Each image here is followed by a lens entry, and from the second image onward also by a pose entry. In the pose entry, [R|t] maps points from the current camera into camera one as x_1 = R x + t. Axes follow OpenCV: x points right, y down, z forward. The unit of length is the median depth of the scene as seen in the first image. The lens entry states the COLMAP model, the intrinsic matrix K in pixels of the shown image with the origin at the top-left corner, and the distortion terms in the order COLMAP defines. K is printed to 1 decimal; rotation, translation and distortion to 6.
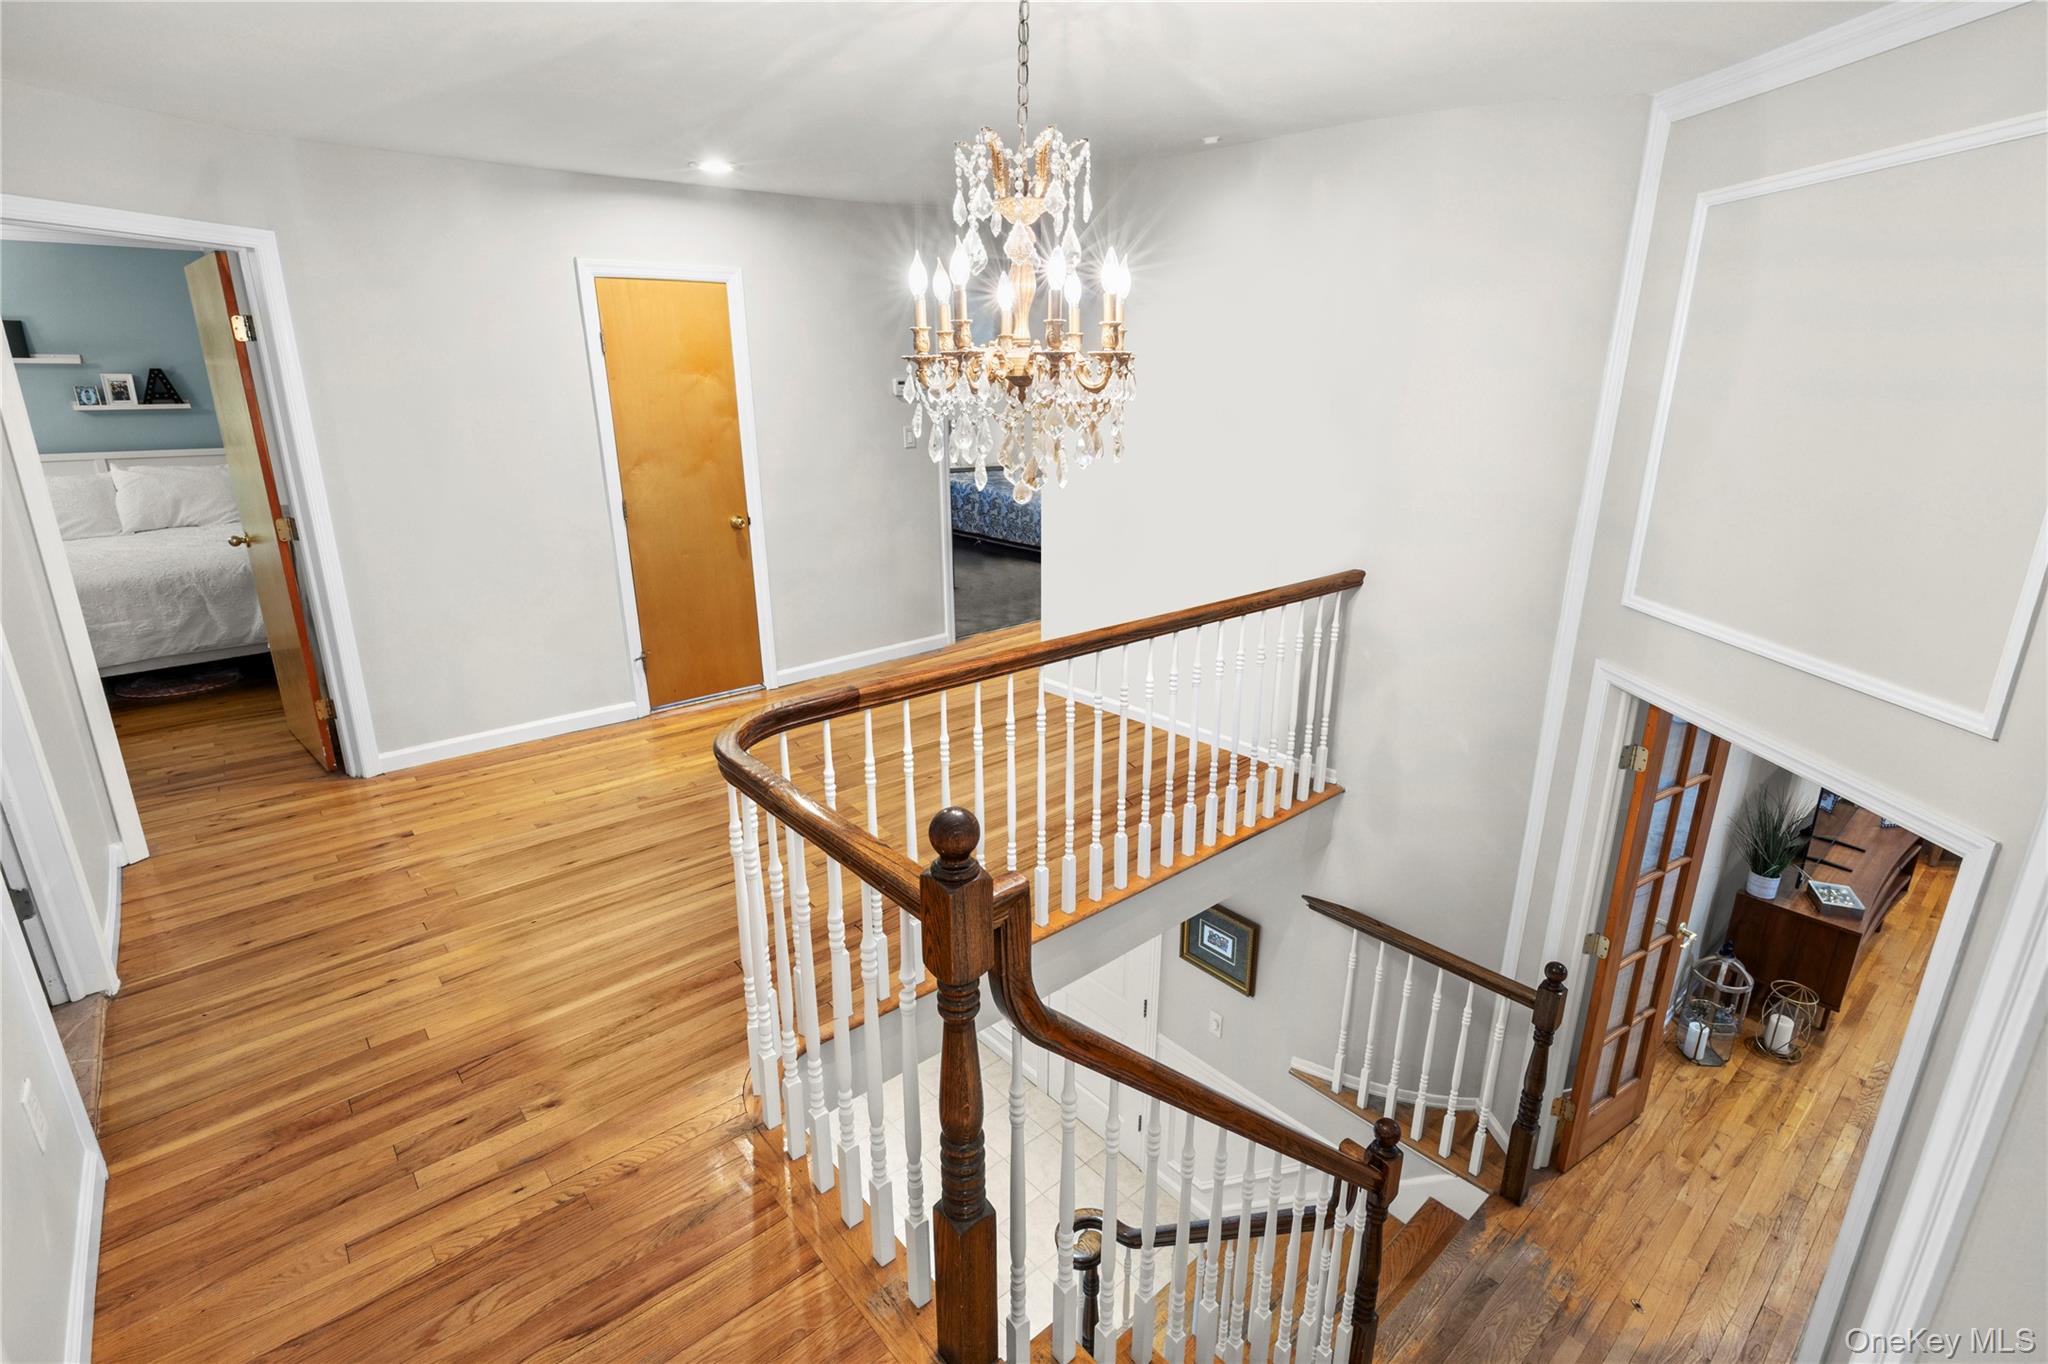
lens RADIAL K [[942.8, 0, 1019.9], [0, 942.8, 672.9], [0, 0, 1]] dist [-0.015506, 0.000045]
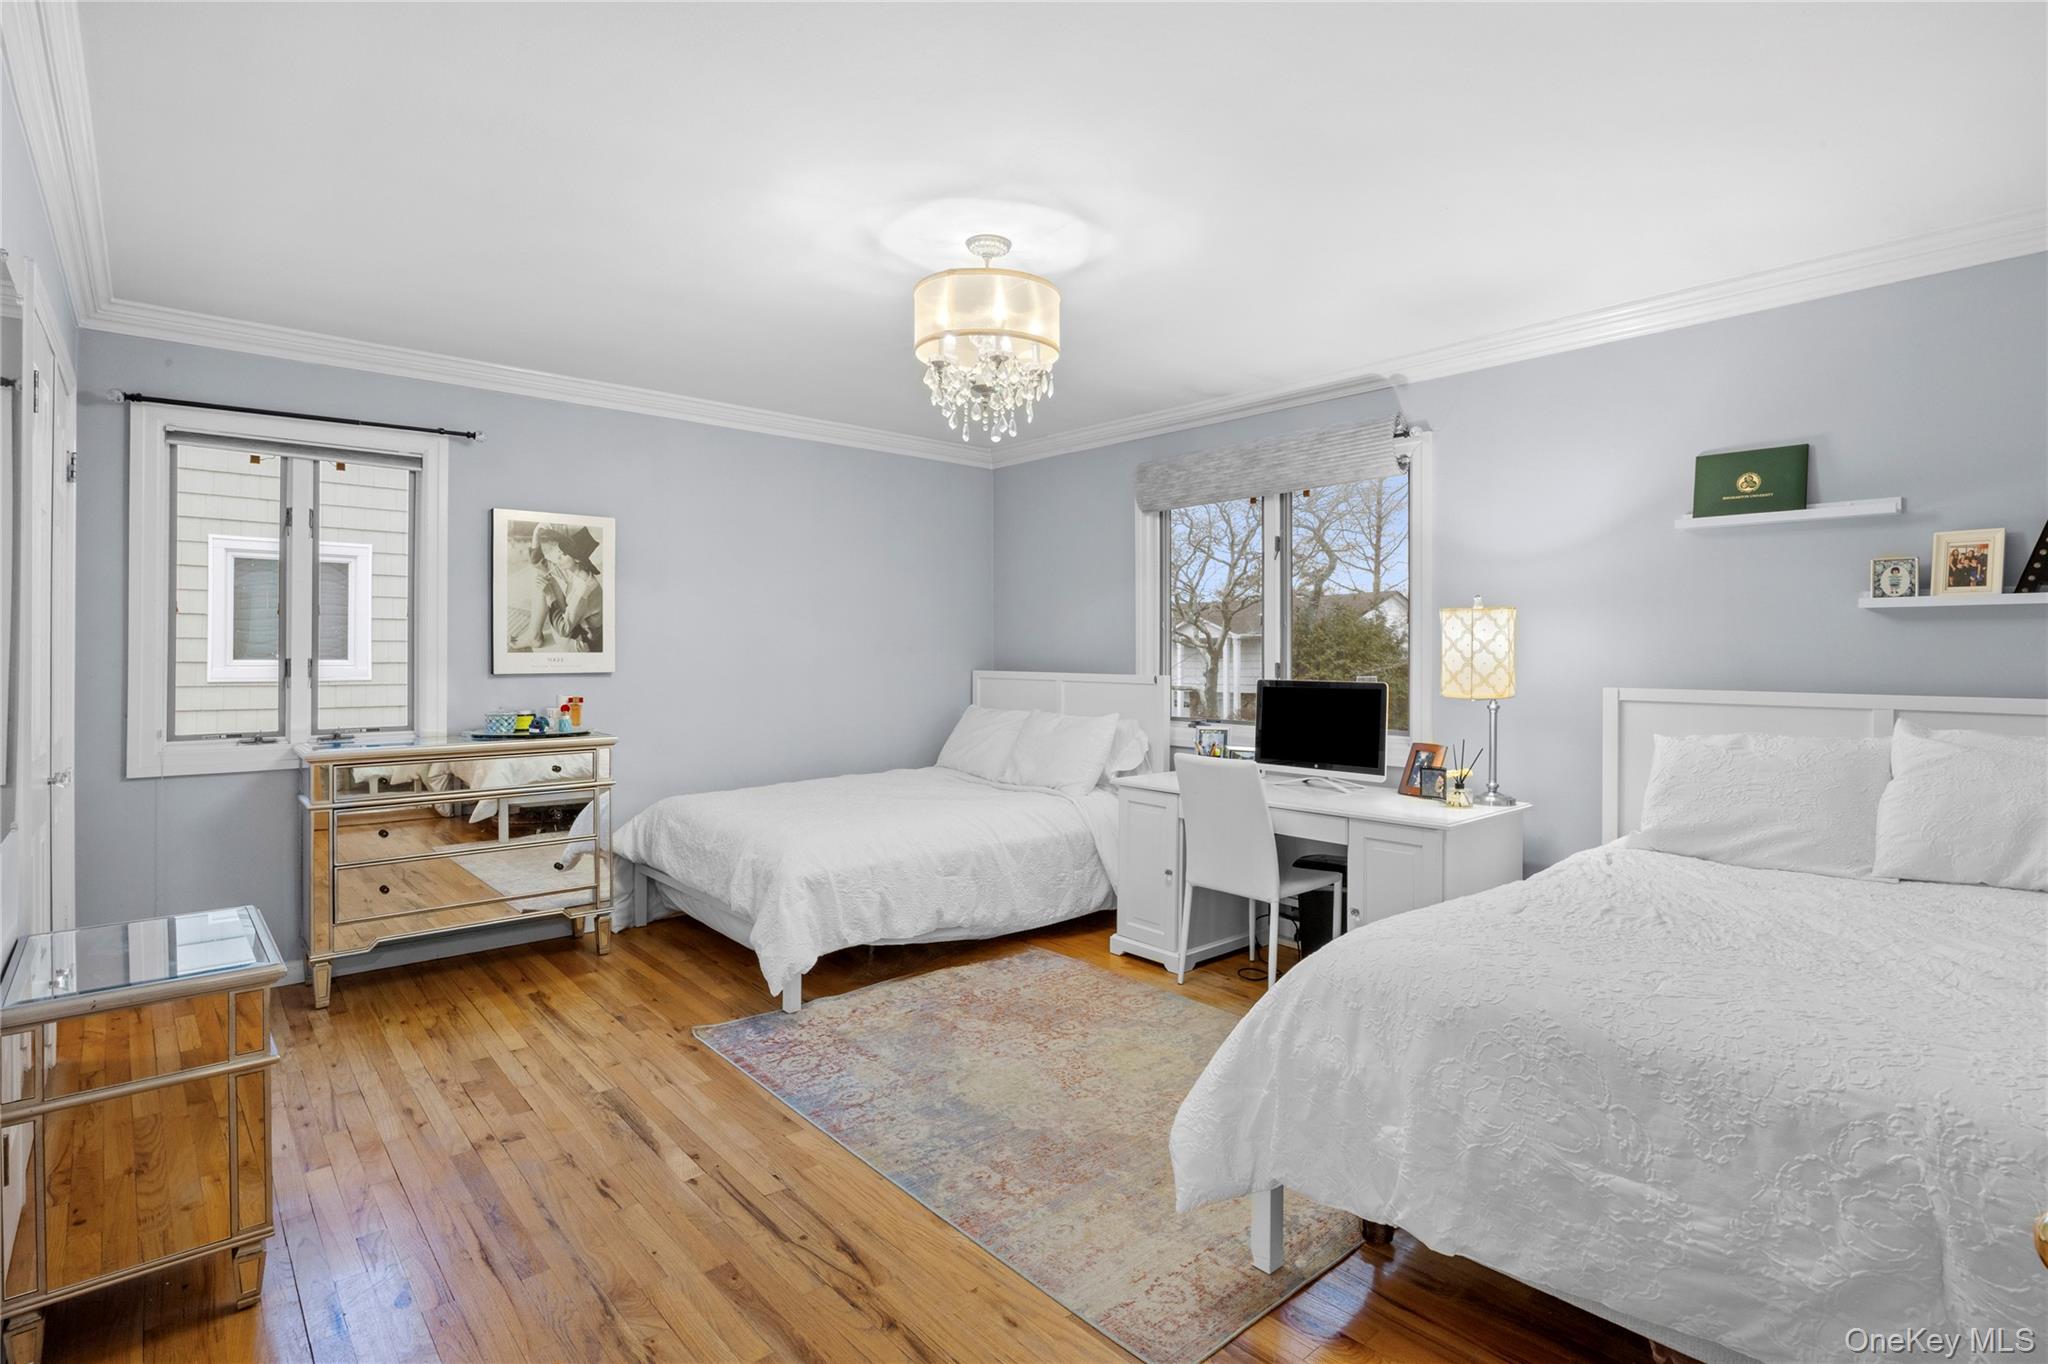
lens RADIAL K [[1013.6, 0, 1021.7], [0, 1013.6, 651.1], [0, 0, 1]] dist [0.000669, 0.000450]
pose [[0.005581, -0.002875, -0.999980, -0.487094], [-0.295696, 0.955272, -0.004397, -0.128769], [0.955266, 0.295715, 0.004481, 0.578605]]
